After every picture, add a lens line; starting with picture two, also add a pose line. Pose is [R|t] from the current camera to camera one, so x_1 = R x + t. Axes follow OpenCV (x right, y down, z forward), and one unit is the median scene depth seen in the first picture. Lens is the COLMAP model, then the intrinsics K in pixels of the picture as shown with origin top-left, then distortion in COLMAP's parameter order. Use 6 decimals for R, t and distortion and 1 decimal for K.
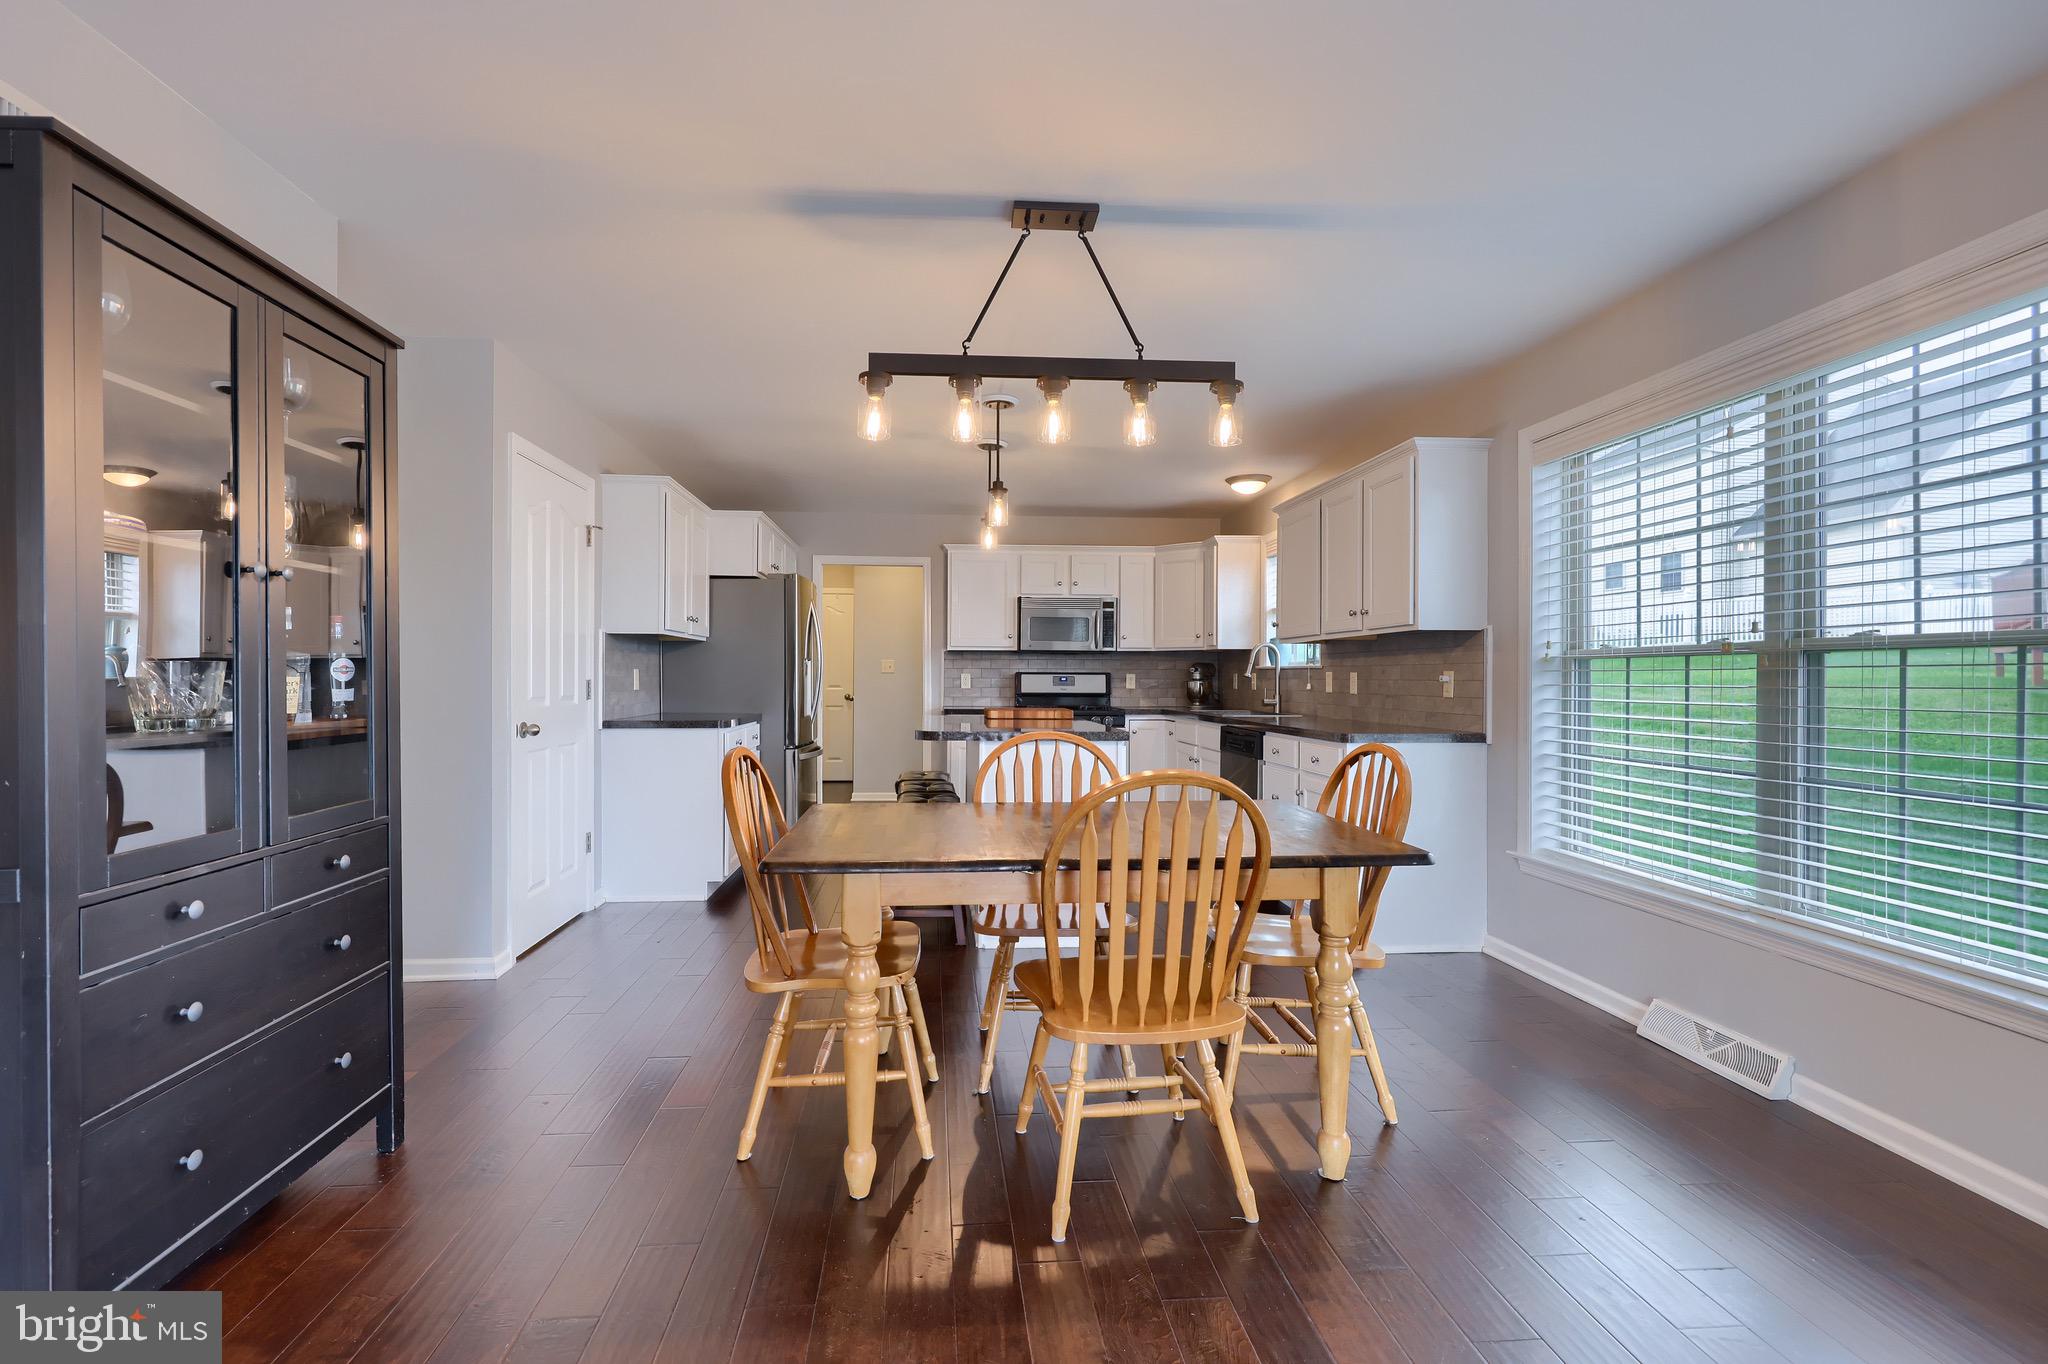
lens RADIAL K [[903.4, 0, 986.9], [0, 903.4, 682.2], [0, 0, 1]] dist [0.011345, 0.000123]
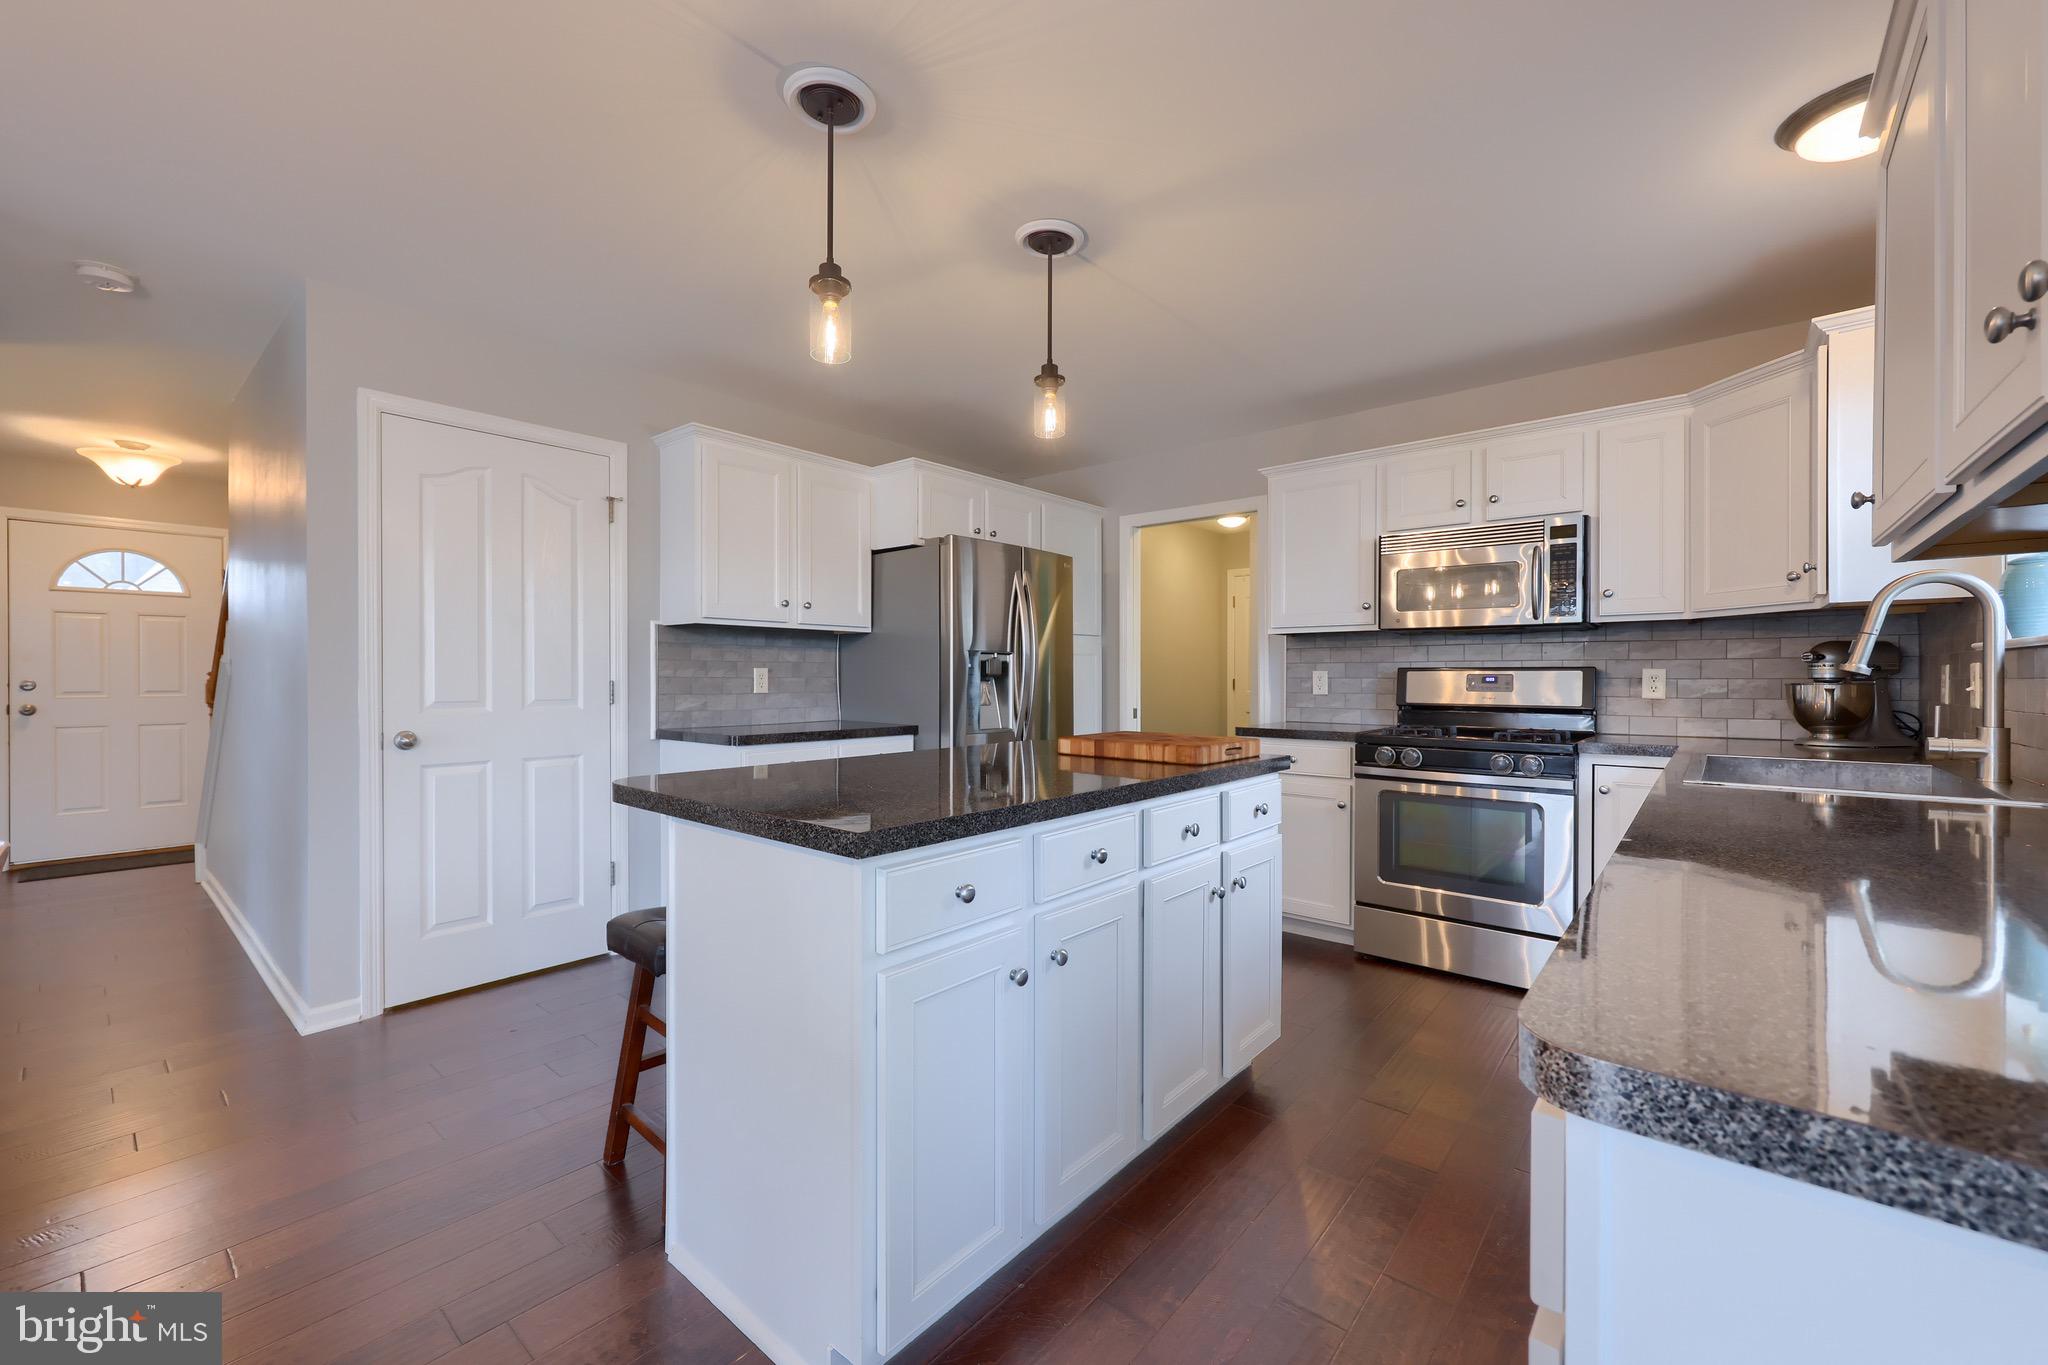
lens RADIAL K [[819.6, 0, 1017.7], [0, 819.6, 678.4], [0, 0, 1]] dist [-0.006717, 0.000056]
pose [[0.716123, -0.002737, -0.697969, 0.272806], [-0.001801, 0.999982, -0.005769, -0.000652], [0.697972, 0.005388, 0.716105, 0.541597]]
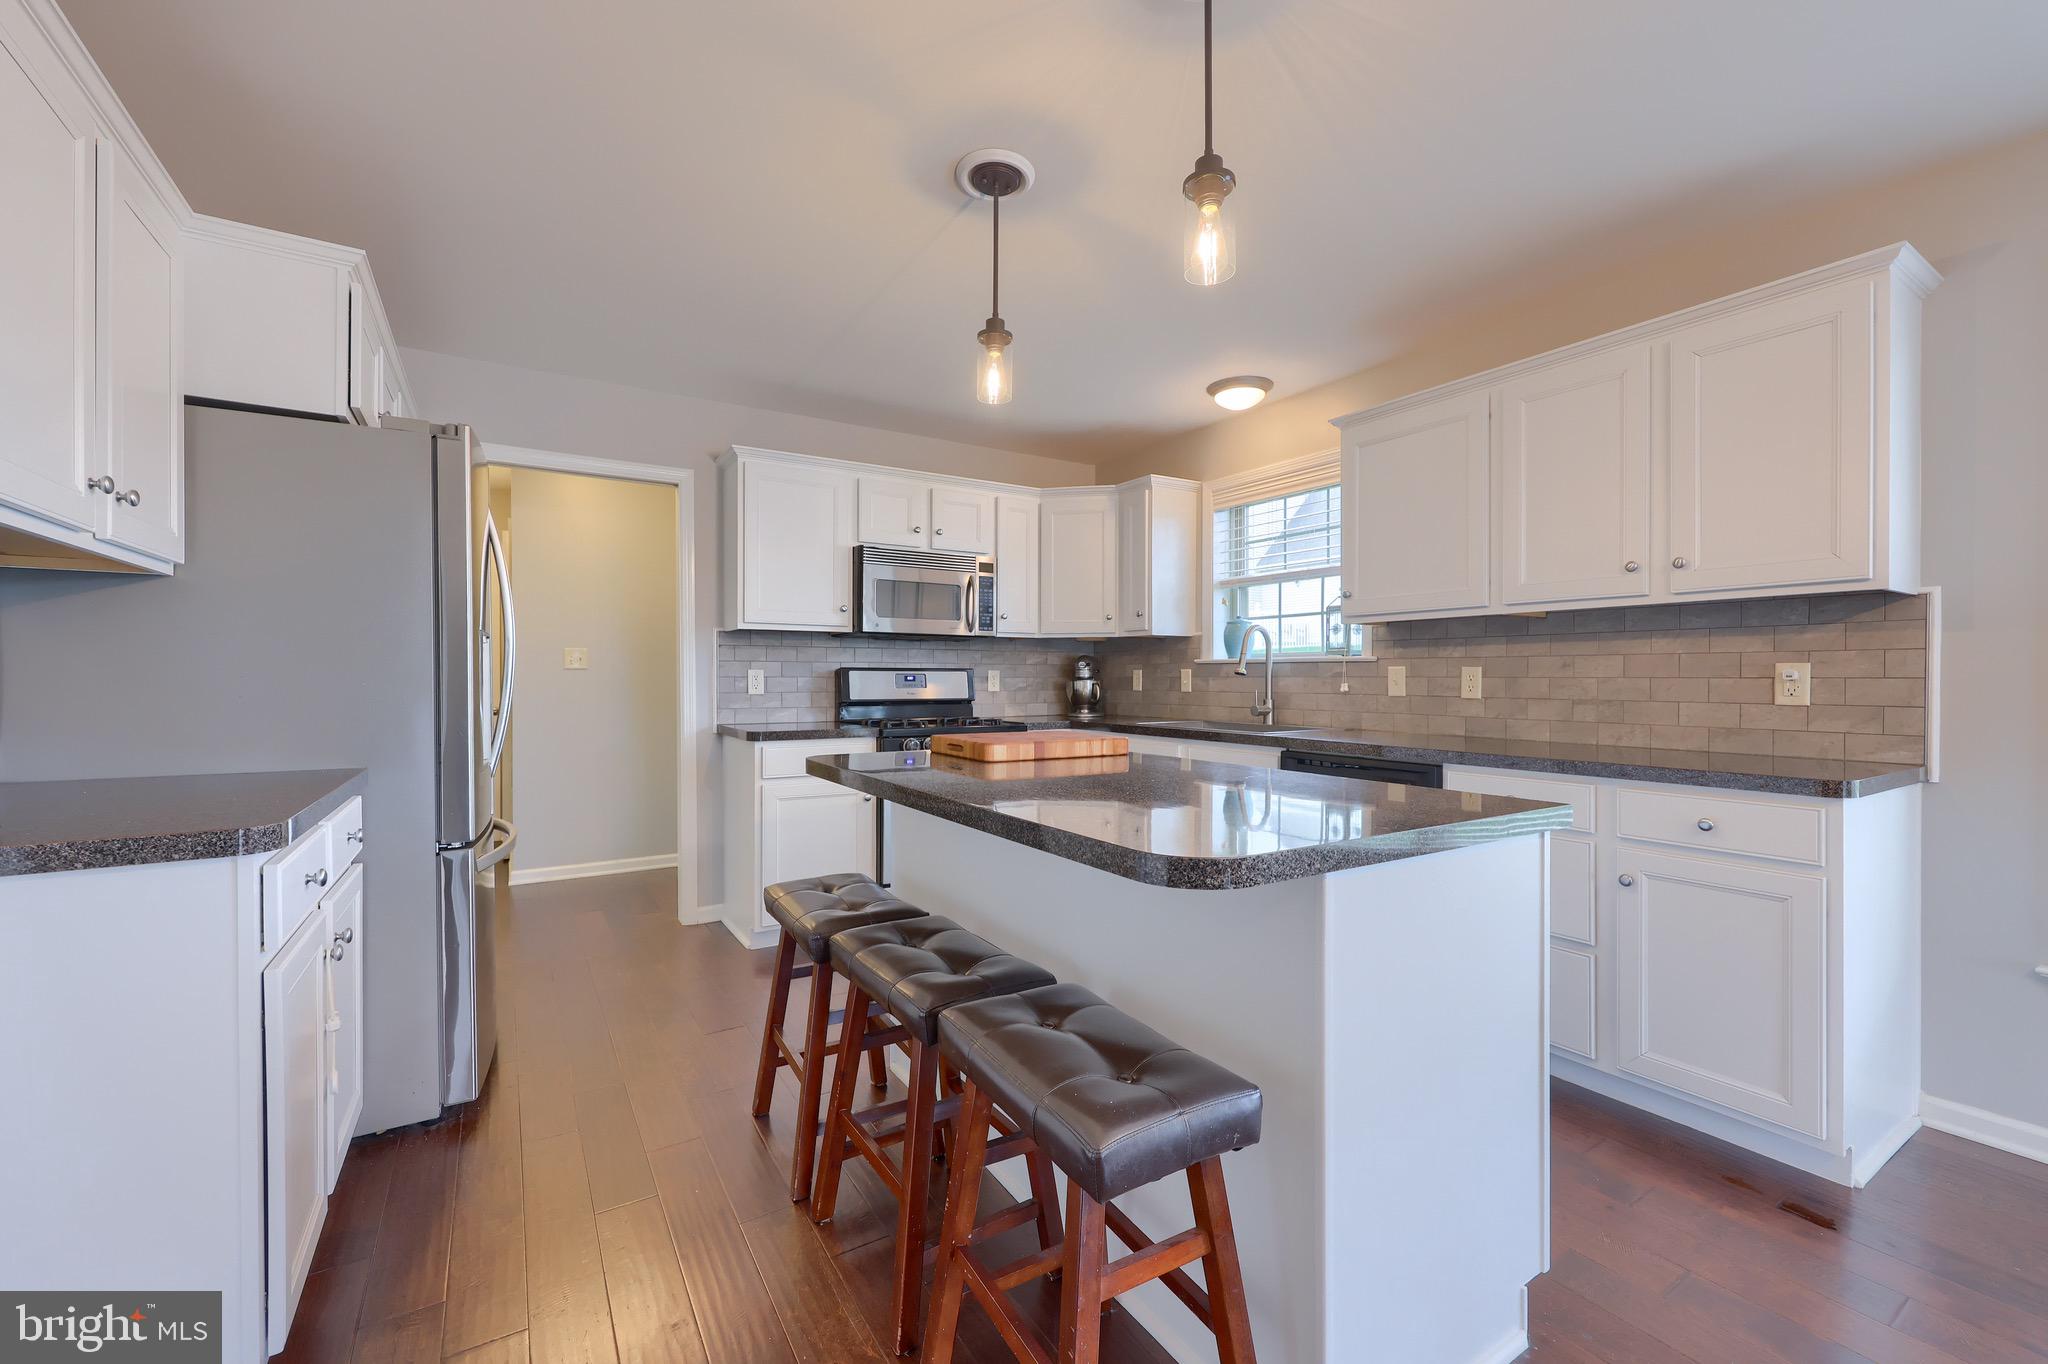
lens RADIAL K [[832.1, 0, 1025.0], [0, 832.1, 684.7], [0, 0, 1]] dist [-0.002862, -0.000003]
pose [[0.875739, -0.007531, 0.482727, -0.163919], [0.005443, 0.999969, 0.005726, -0.001928], [-0.482755, -0.002387, 0.875752, 0.518078]]
